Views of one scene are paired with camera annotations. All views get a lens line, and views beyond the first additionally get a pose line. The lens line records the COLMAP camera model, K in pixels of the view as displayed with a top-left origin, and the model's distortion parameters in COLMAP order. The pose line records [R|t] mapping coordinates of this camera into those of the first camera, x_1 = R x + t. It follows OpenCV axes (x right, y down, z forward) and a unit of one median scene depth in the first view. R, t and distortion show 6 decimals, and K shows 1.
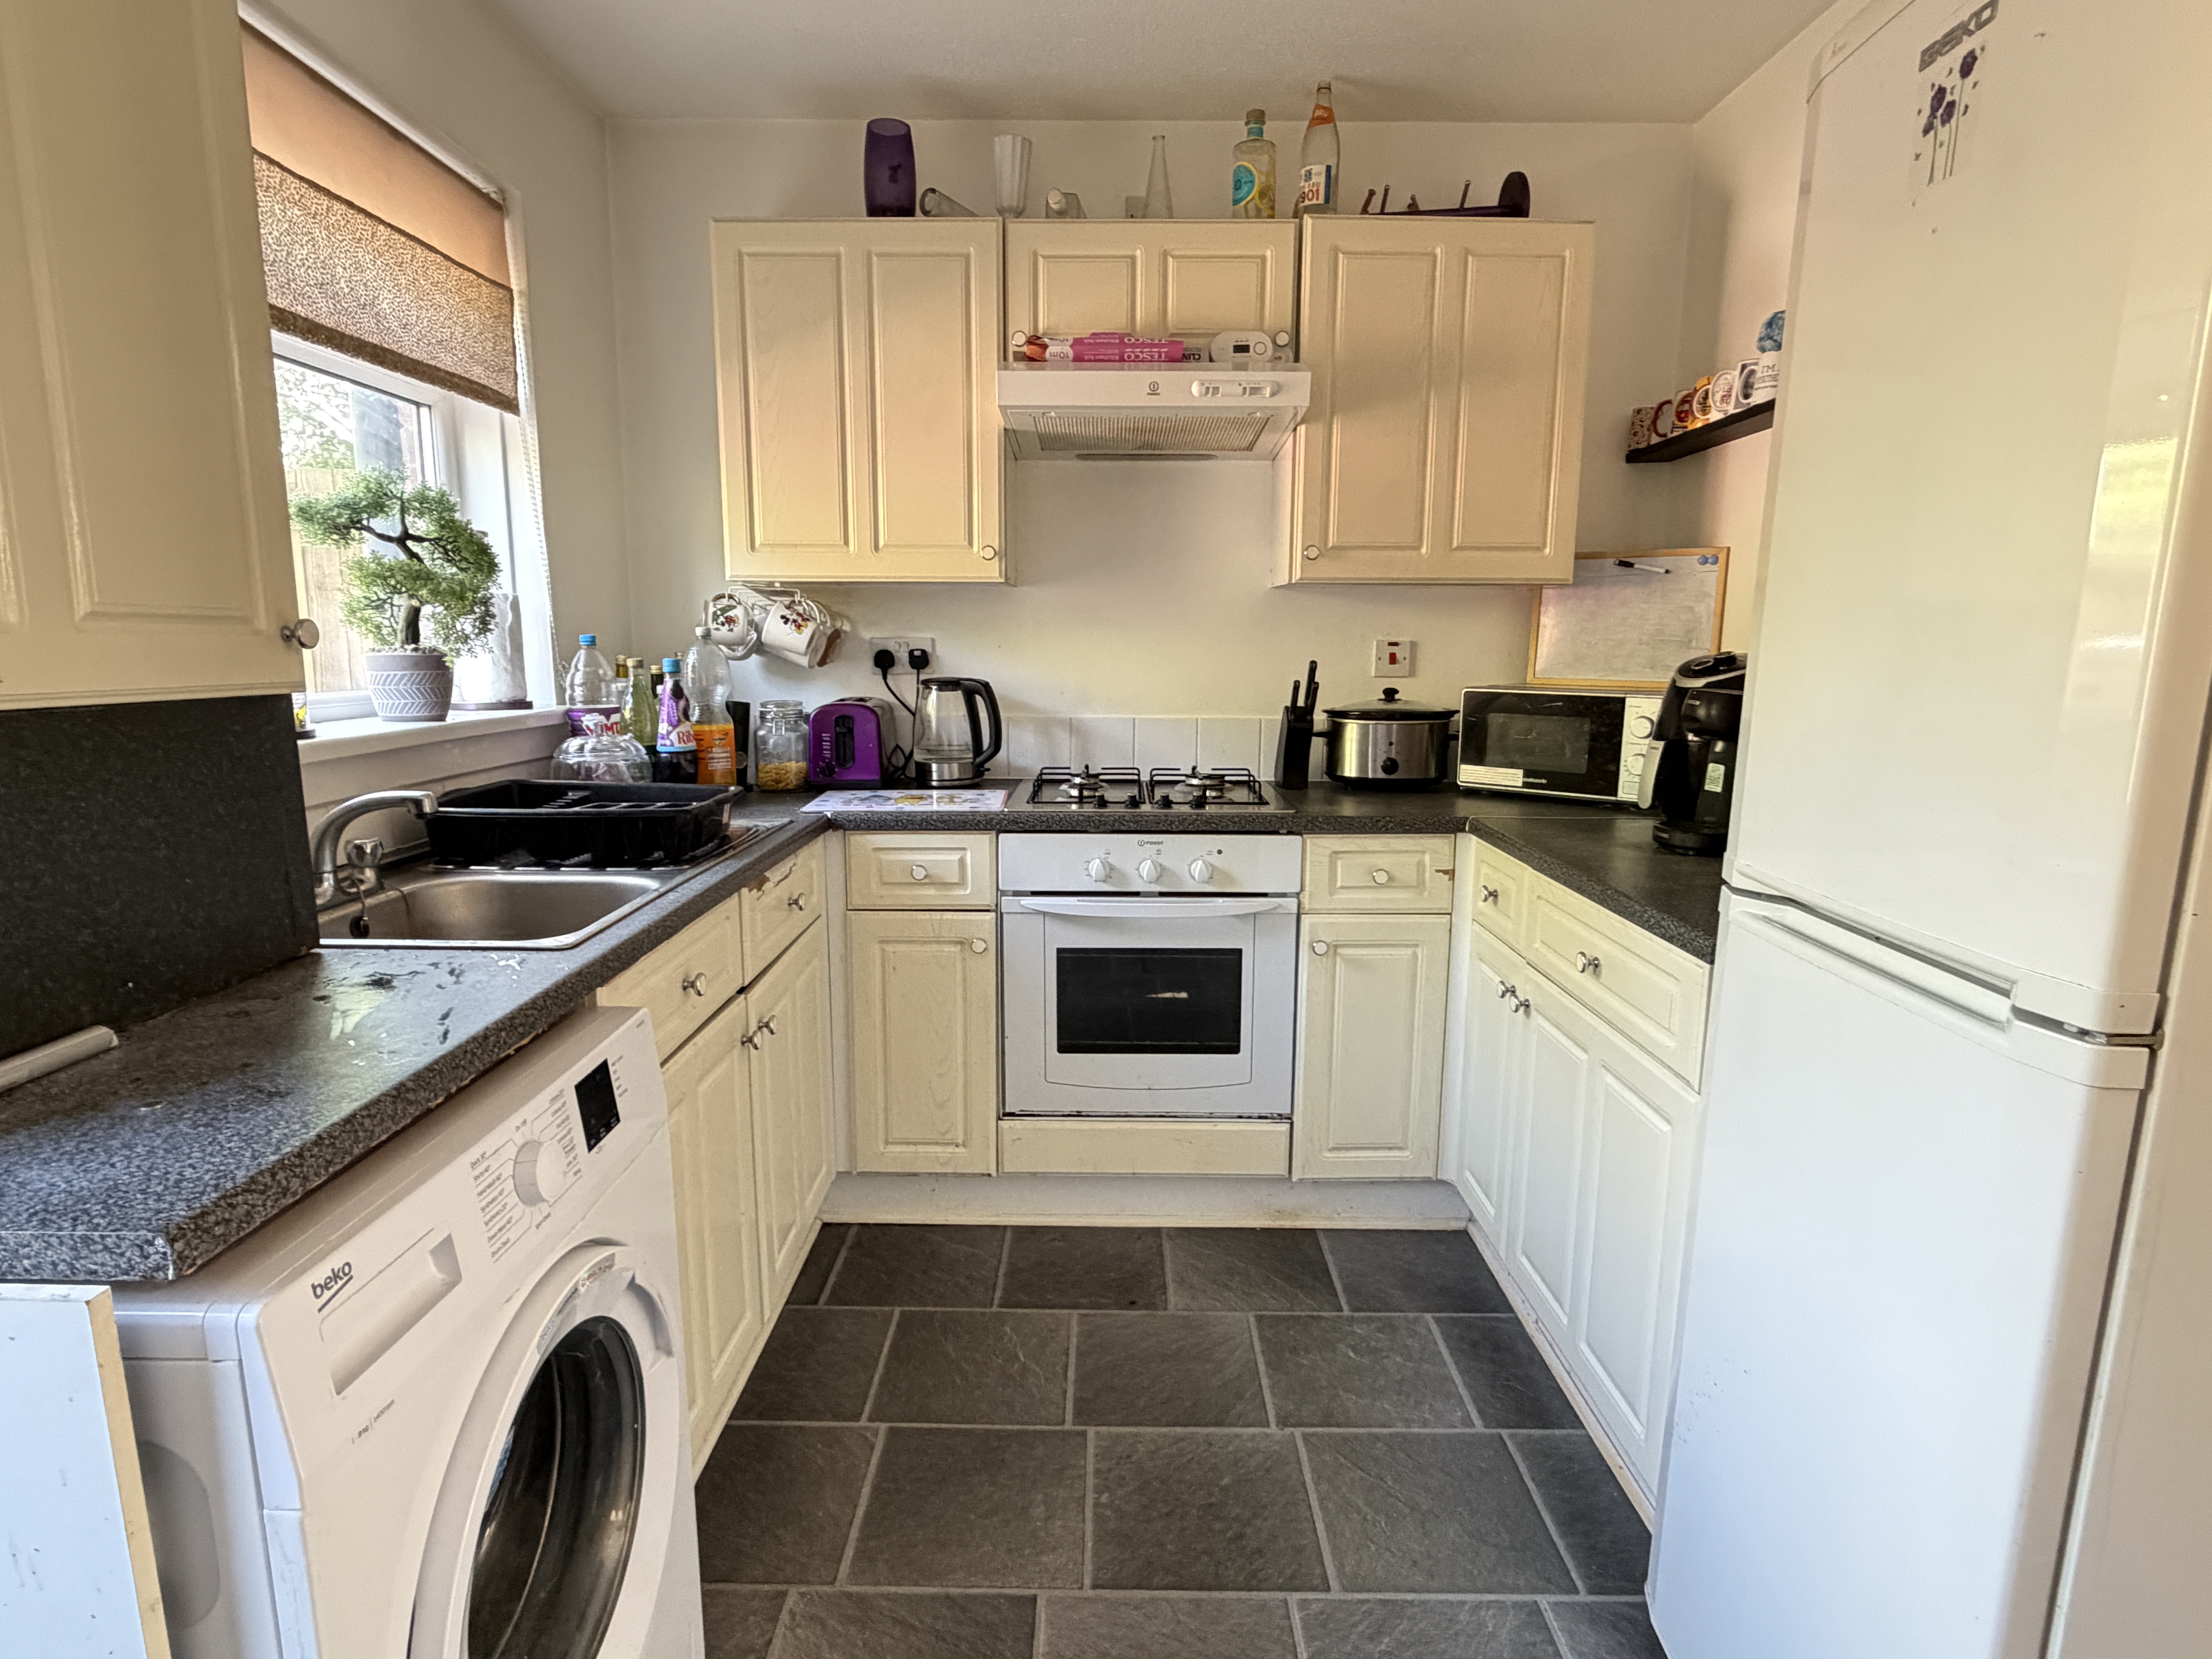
lens RADIAL K [[1177.5, 0, 1097.6], [0, 1177.5, 835.1], [0, 0, 1]] dist [0.002274, -0.000071]
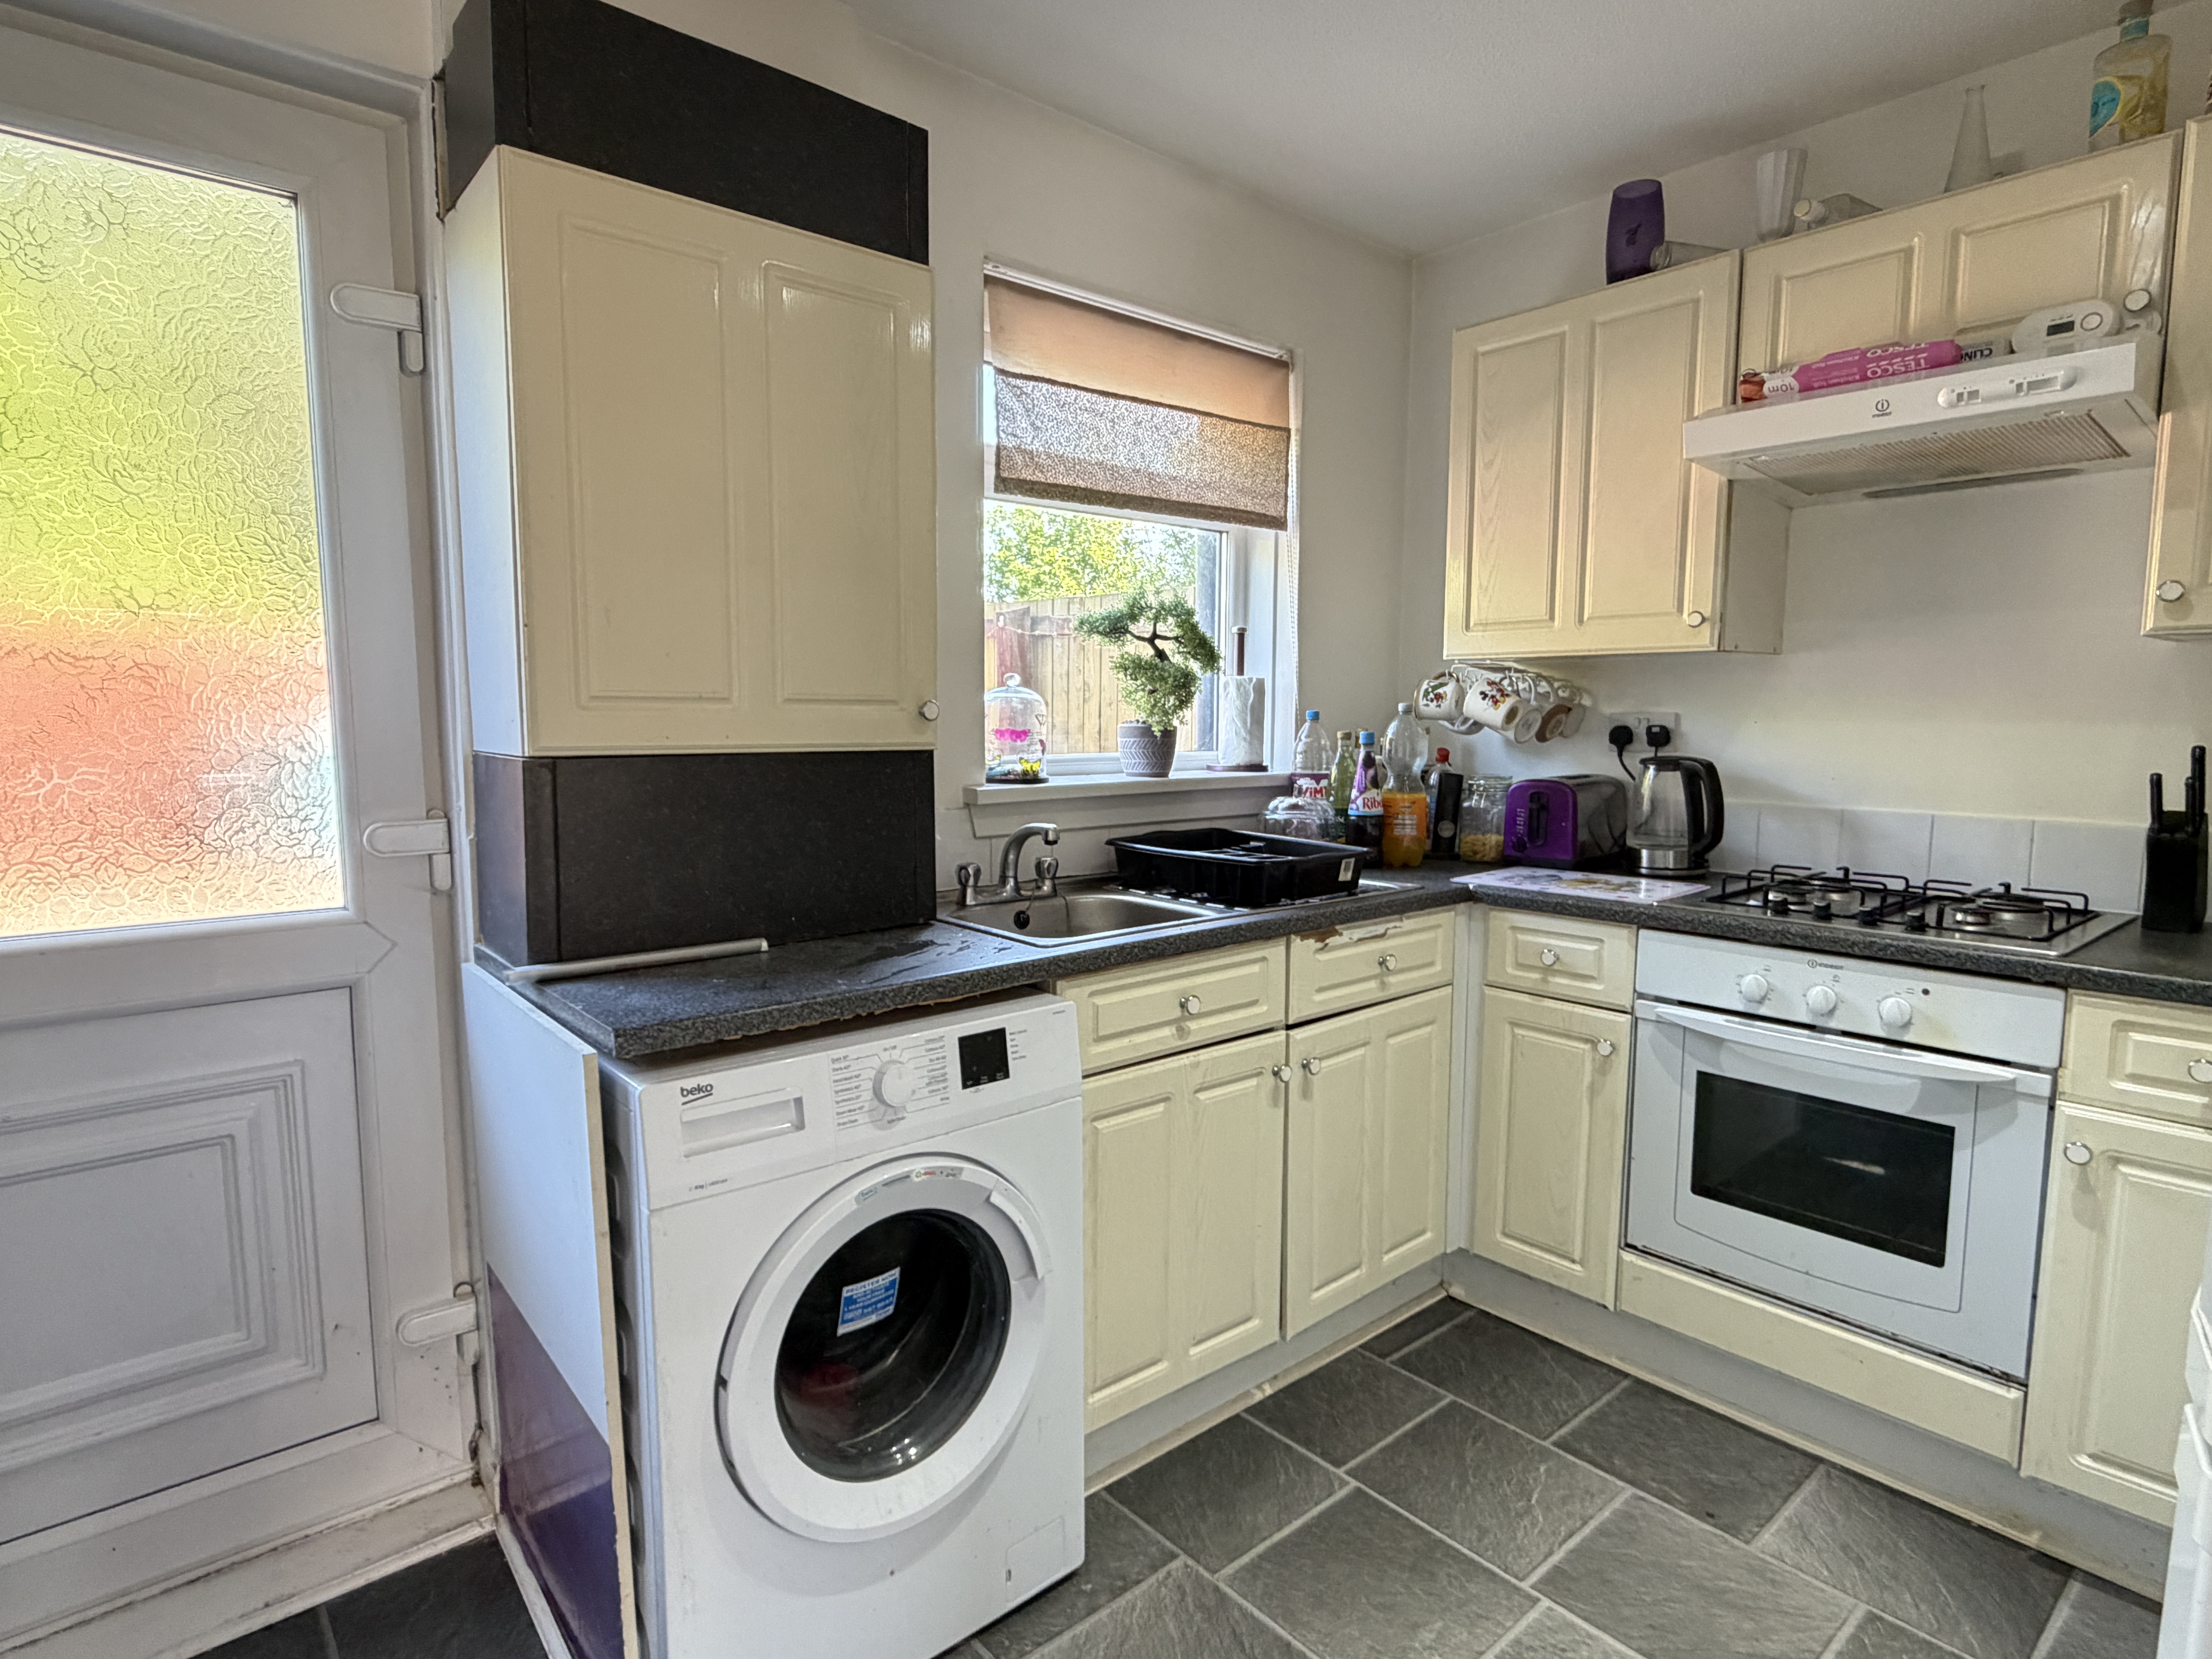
lens RADIAL K [[1177.5, 0, 1097.6], [0, 1177.5, 835.1], [0, 0, 1]] dist [0.002274, -0.000071]
pose [[0.660330, 0.077262, -0.746991, 0.302876], [-0.123823, 0.992281, -0.006825, -0.014280], [0.740697, 0.097001, 0.664799, 0.084180]]
